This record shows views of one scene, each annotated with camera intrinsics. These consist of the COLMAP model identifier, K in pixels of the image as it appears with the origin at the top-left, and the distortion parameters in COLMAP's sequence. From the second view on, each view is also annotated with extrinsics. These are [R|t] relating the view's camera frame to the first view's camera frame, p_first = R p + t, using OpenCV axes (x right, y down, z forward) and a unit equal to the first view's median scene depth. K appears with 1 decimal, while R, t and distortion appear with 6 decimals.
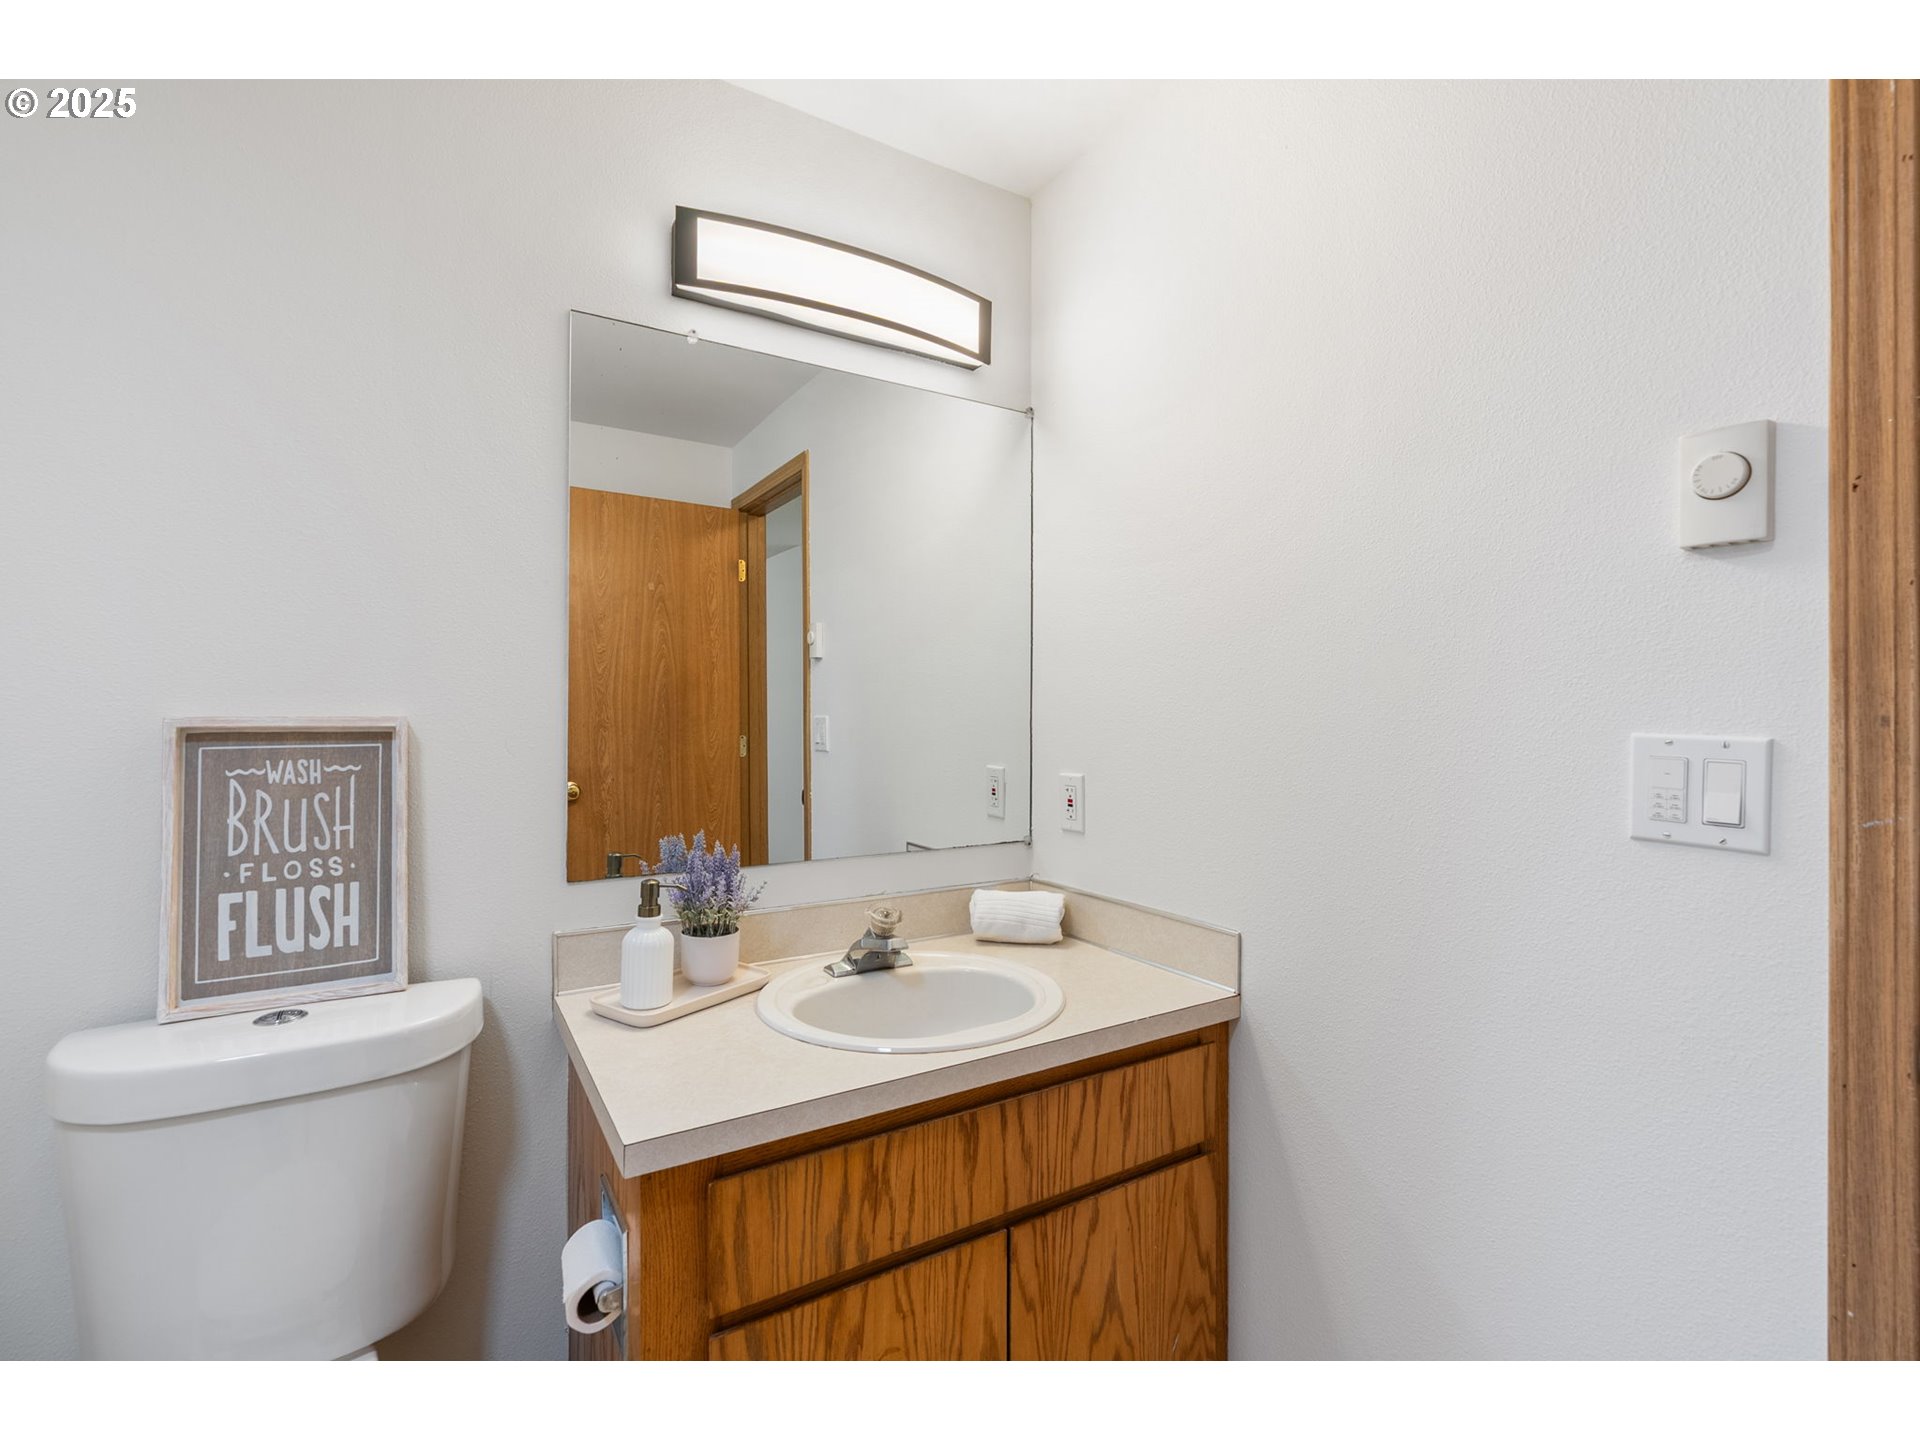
lens RADIAL K [[871.4, 0, 954.6], [0, 871.4, 707.7], [0, 0, 1]] dist [-0.009300, -0.000148]
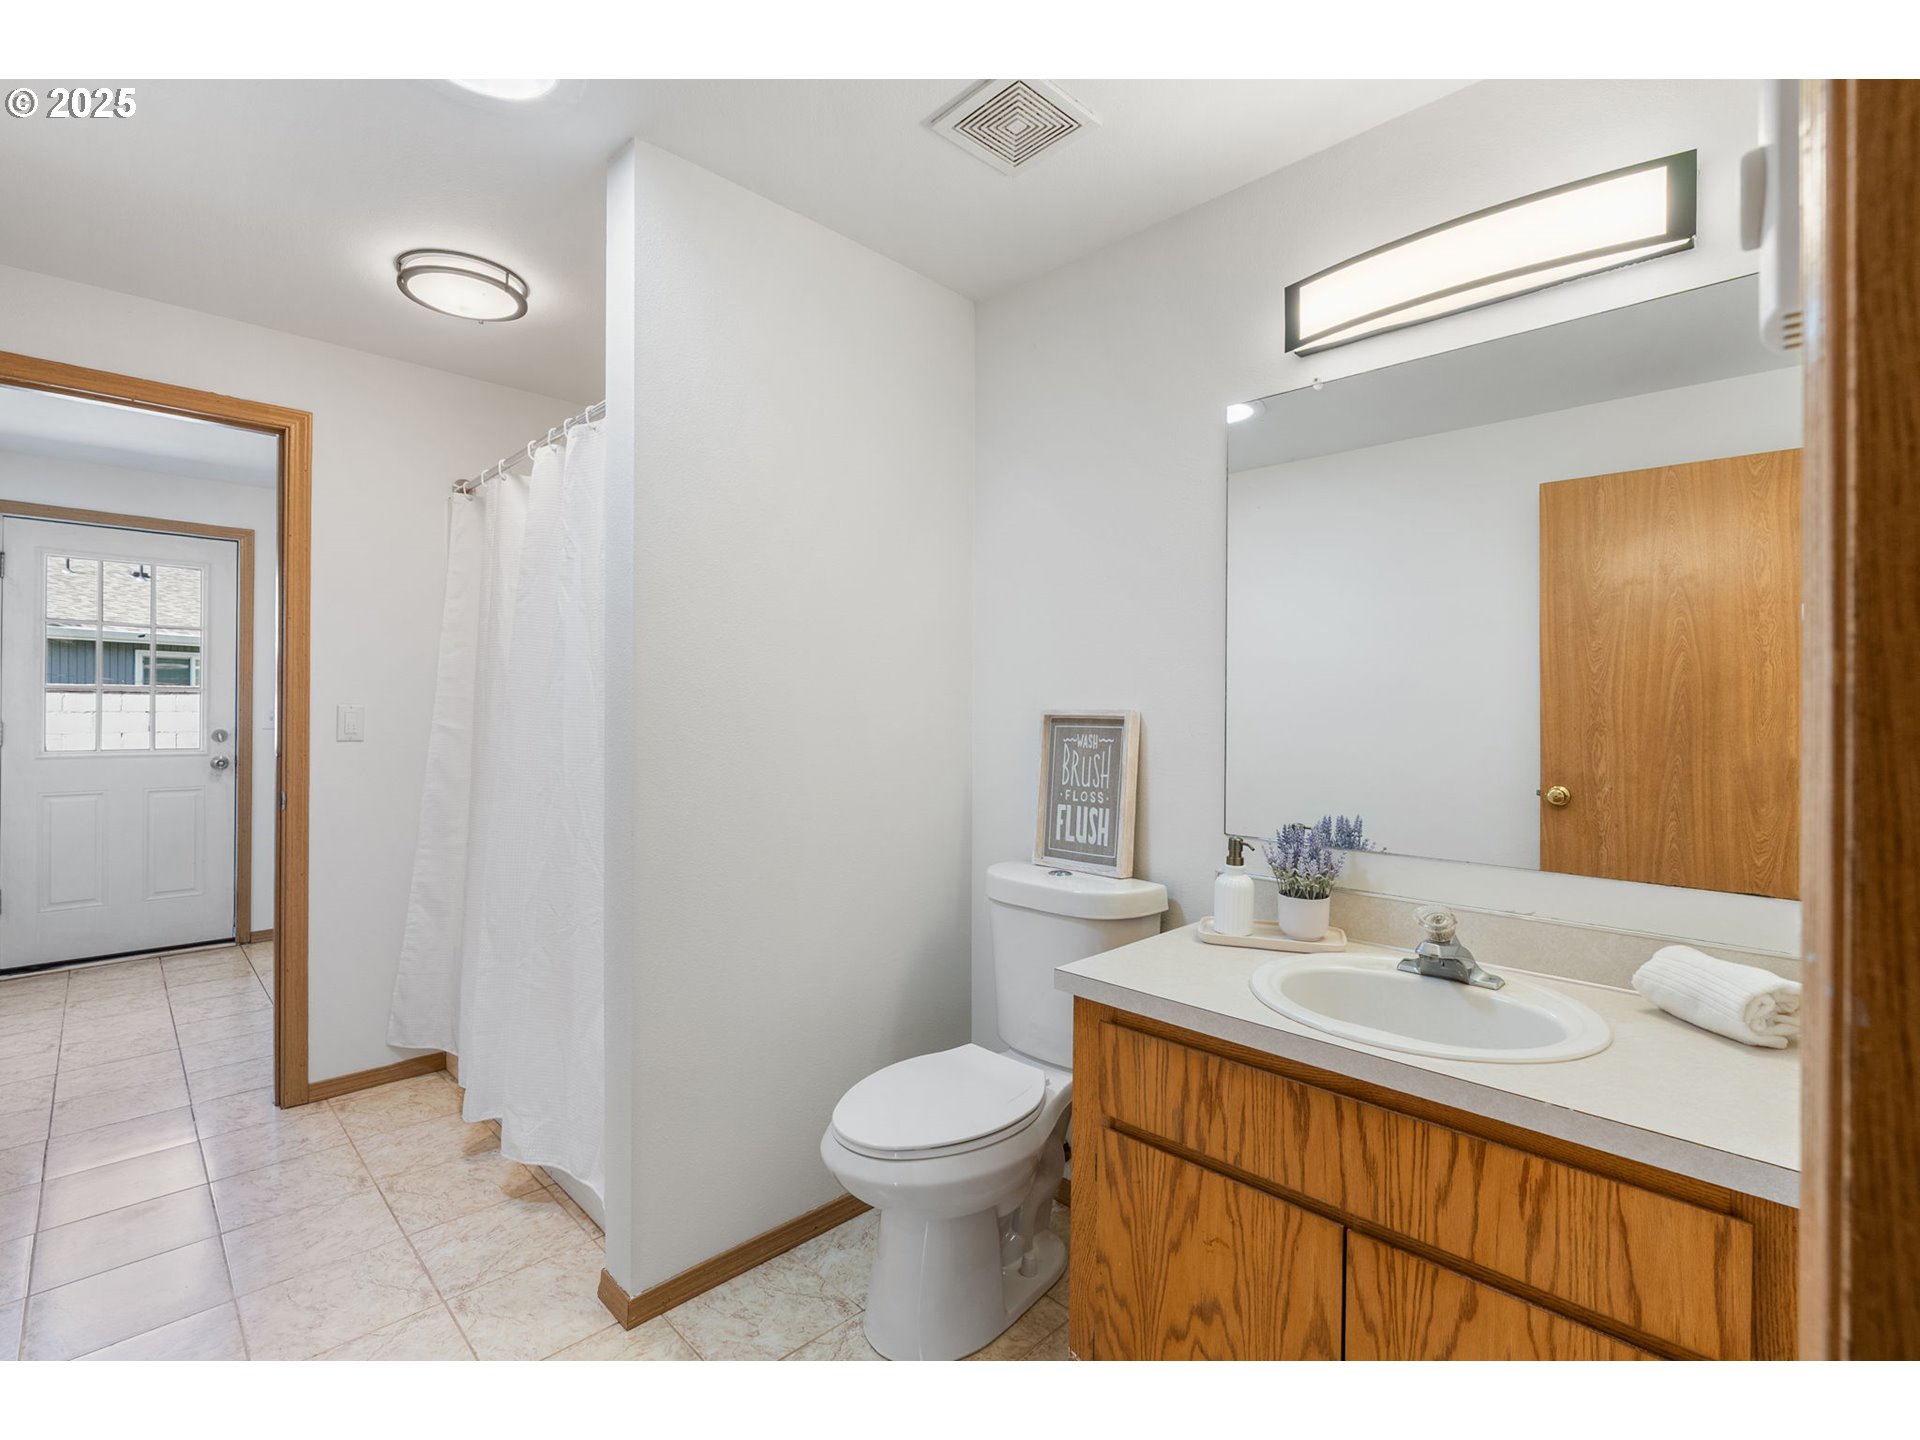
lens RADIAL K [[859.0, 0, 960.0], [0, 859.0, 720.0], [0, 0, 1]] dist [-0.004001, 0.000332]
pose [[0.242014, 0.010460, -0.970216, 0.877944], [-0.005060, 0.999942, 0.009518, 0.015773], [0.970260, 0.002606, 0.242053, 0.331239]]
